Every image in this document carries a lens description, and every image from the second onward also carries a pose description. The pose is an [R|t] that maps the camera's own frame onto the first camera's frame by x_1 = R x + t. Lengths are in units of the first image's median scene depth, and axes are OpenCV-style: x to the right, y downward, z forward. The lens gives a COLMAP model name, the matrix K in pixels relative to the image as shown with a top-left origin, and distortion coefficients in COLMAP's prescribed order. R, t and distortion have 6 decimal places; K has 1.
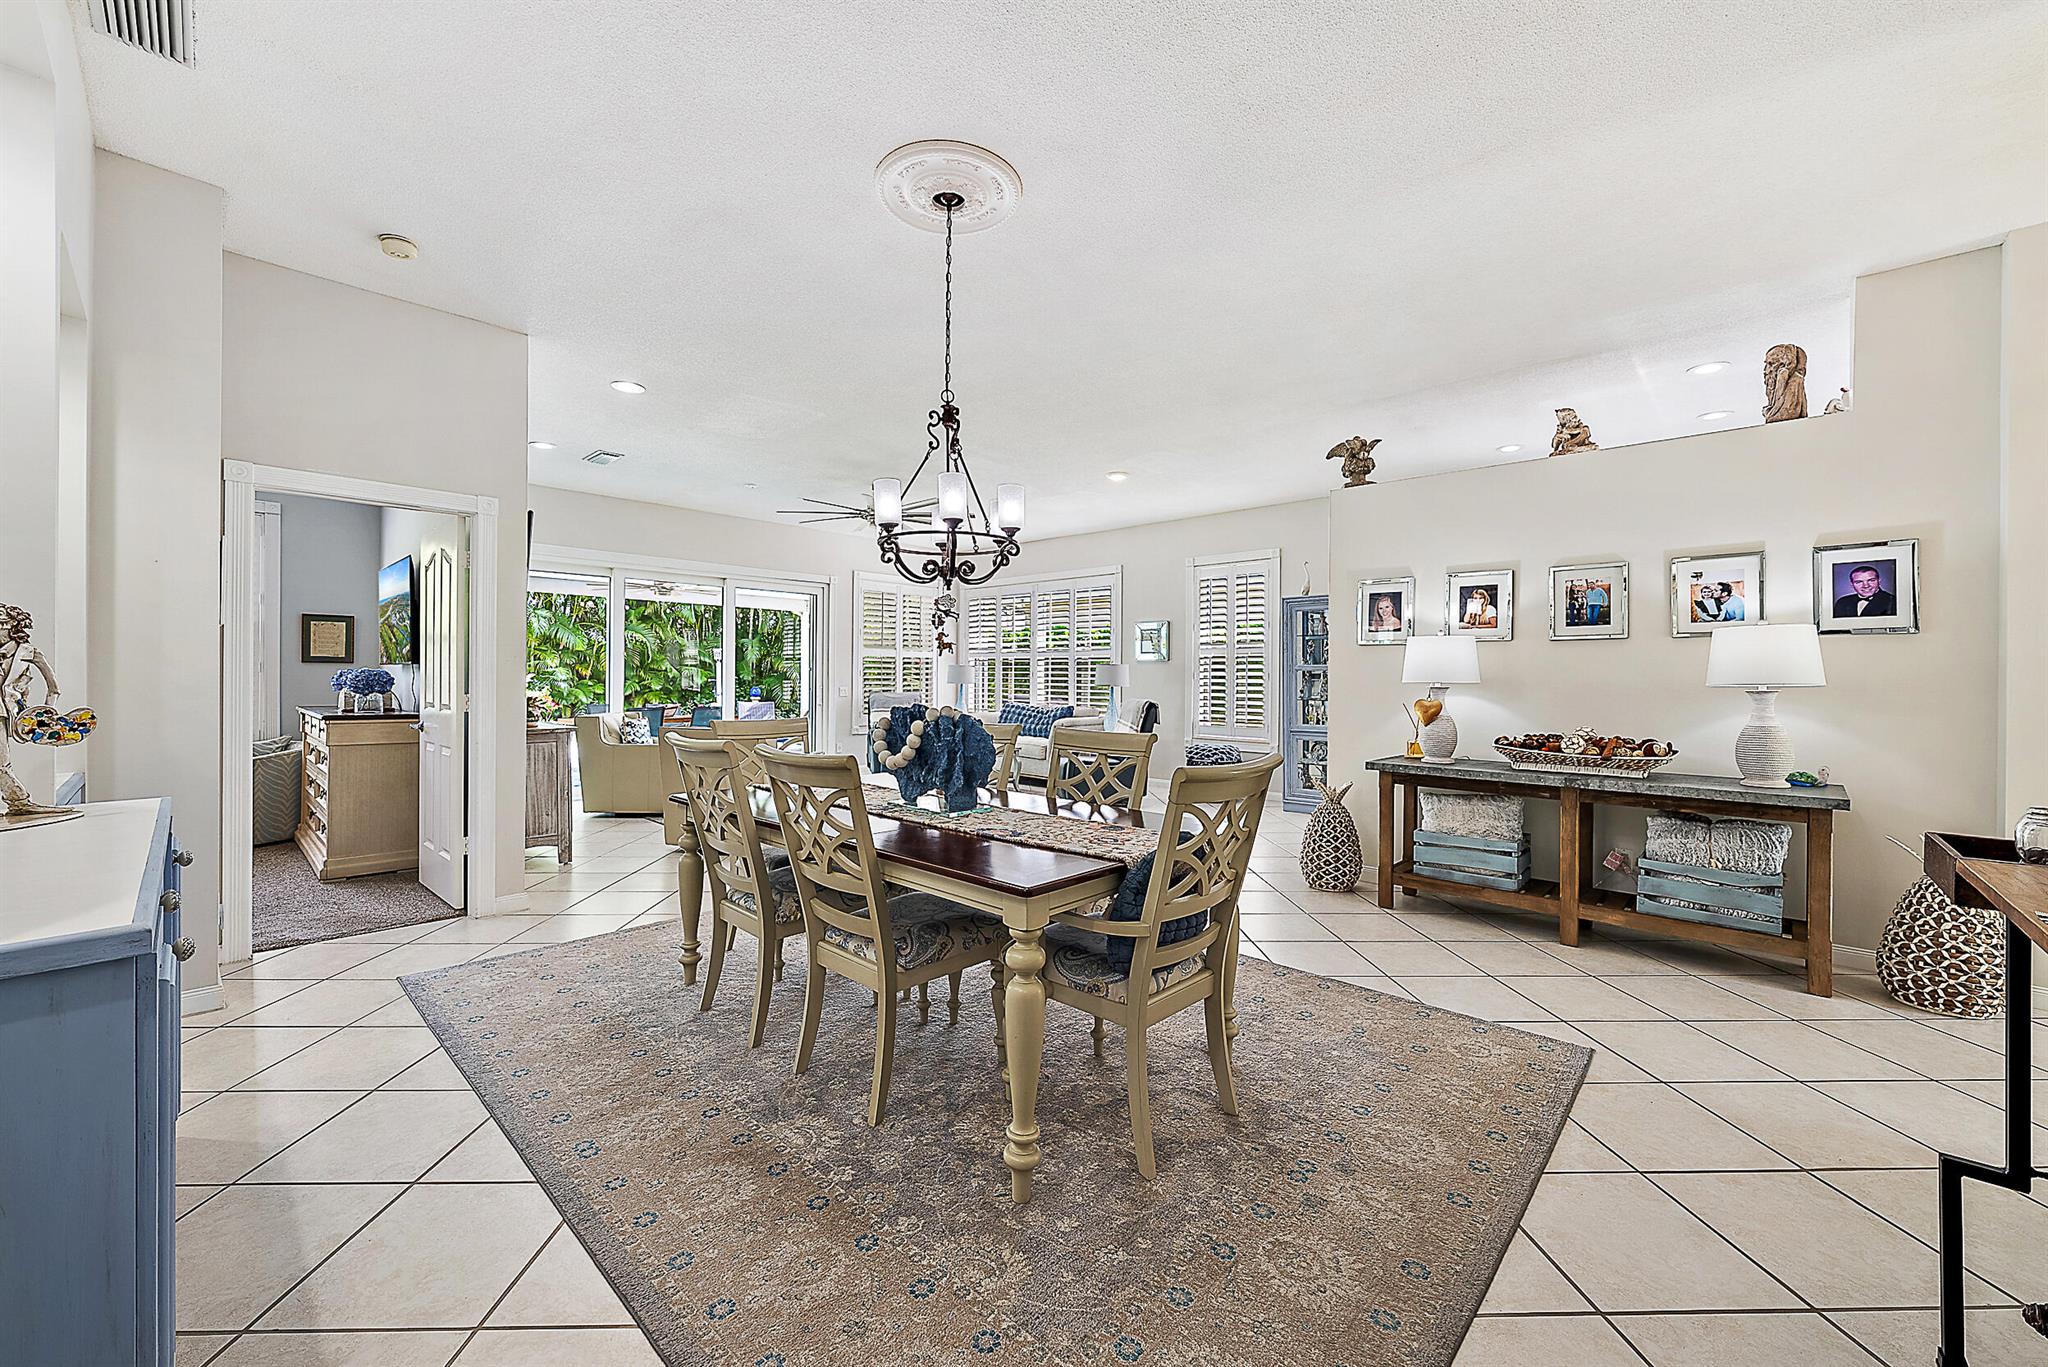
lens RADIAL K [[801.3, 0, 1040.4], [0, 801.3, 677.6], [0, 0, 1]] dist [0.000268, 0.000013]
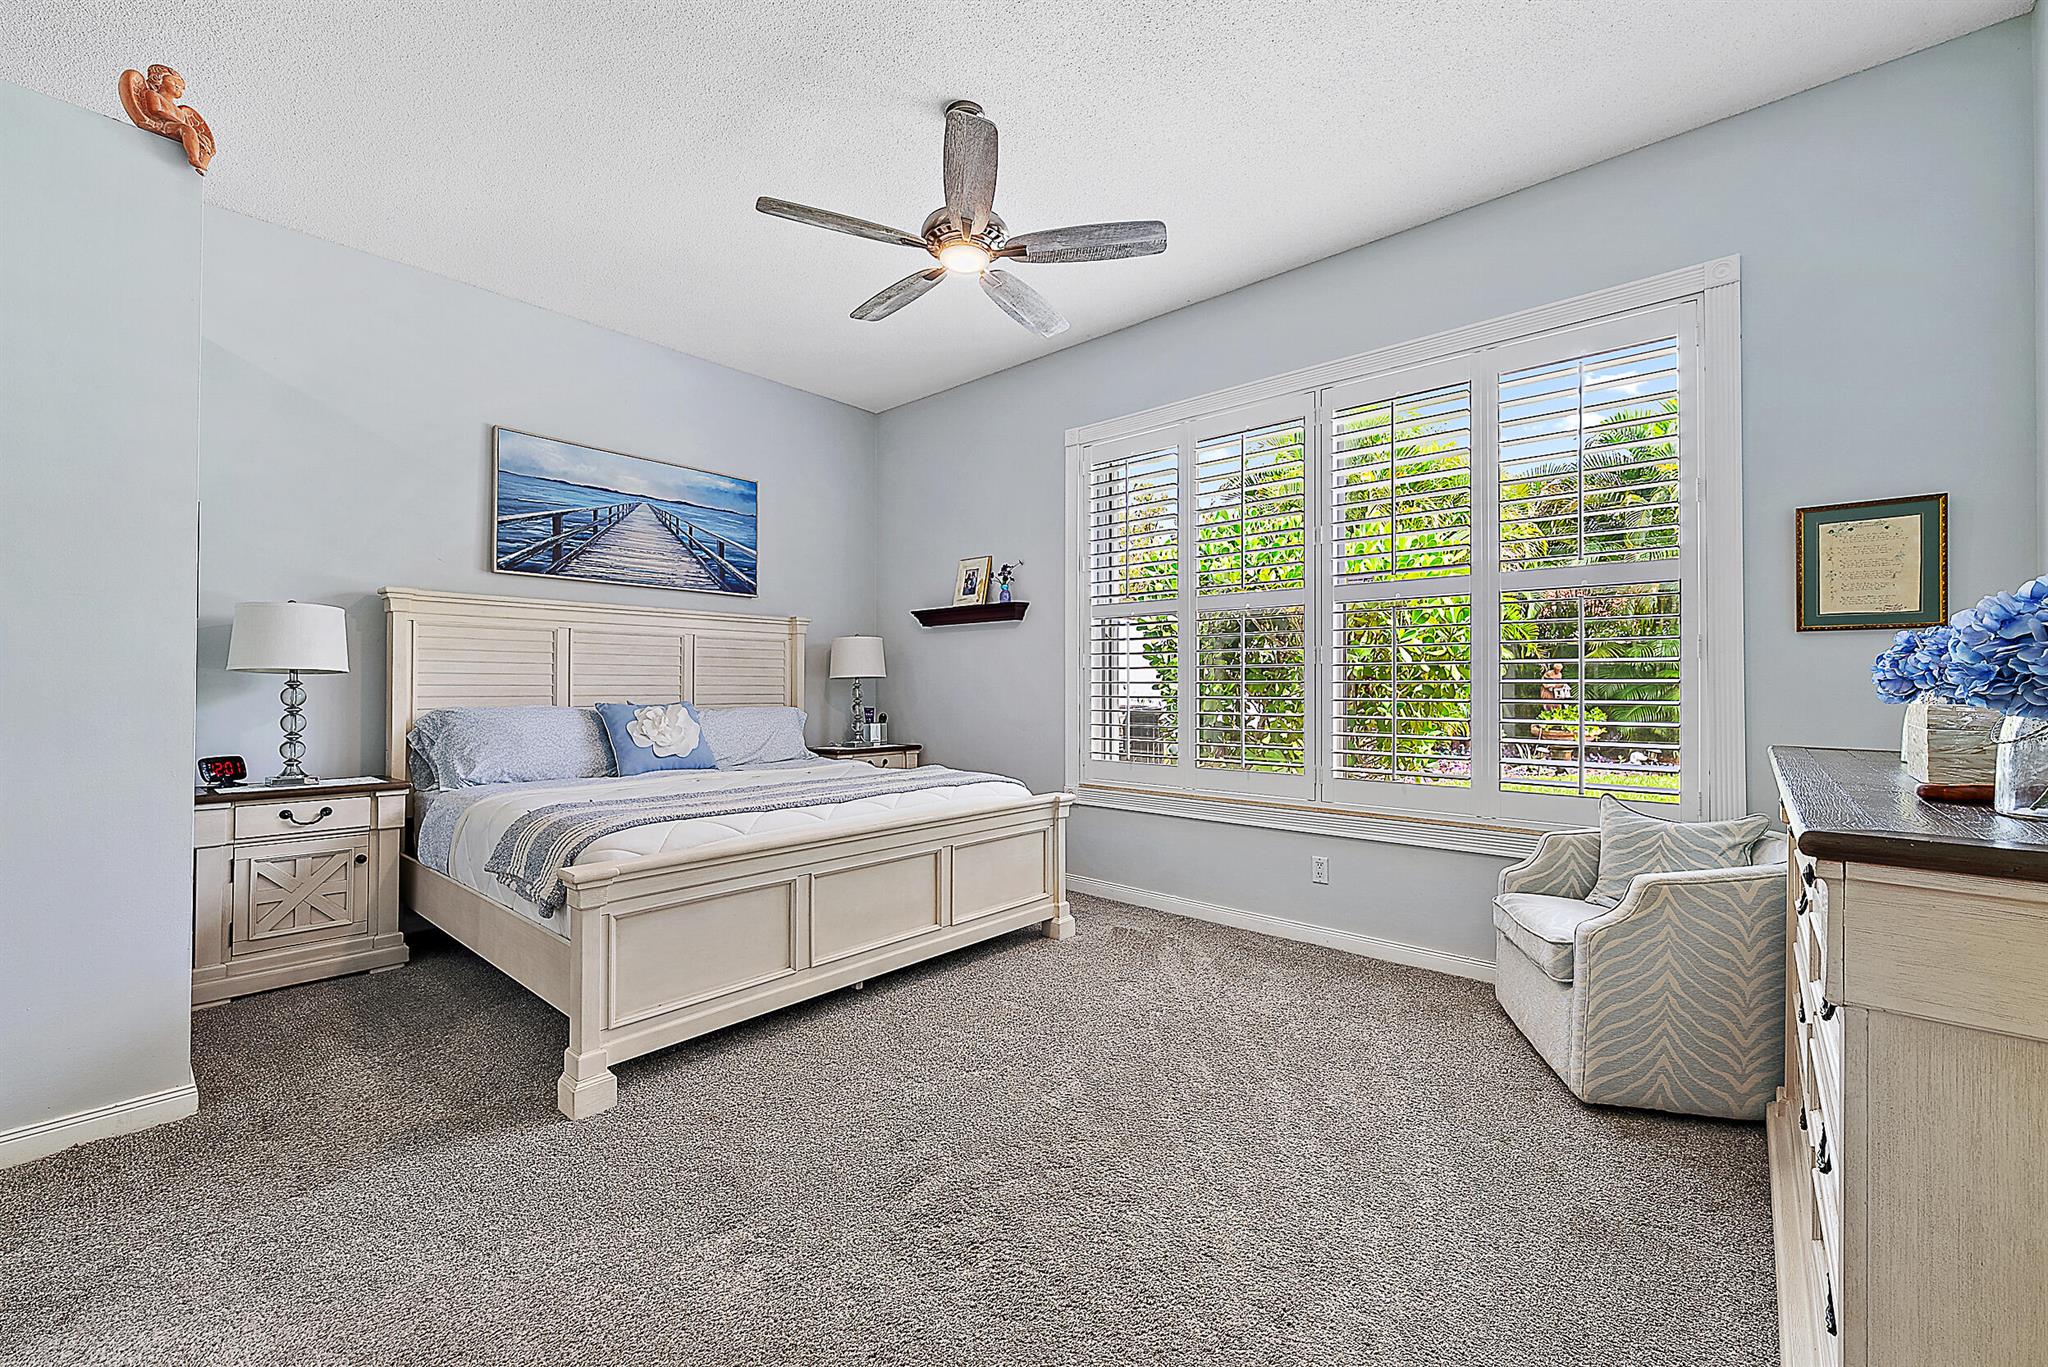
lens RADIAL K [[801.3, 0, 1040.4], [0, 801.3, 677.6], [0, 0, 1]] dist [0.000268, 0.000013]
pose [[0.031373, -0.016852, -0.999366, -0.537438], [-0.005205, 0.999842, -0.017023, 0.012535], [0.999494, 0.005736, 0.031280, 0.613455]]
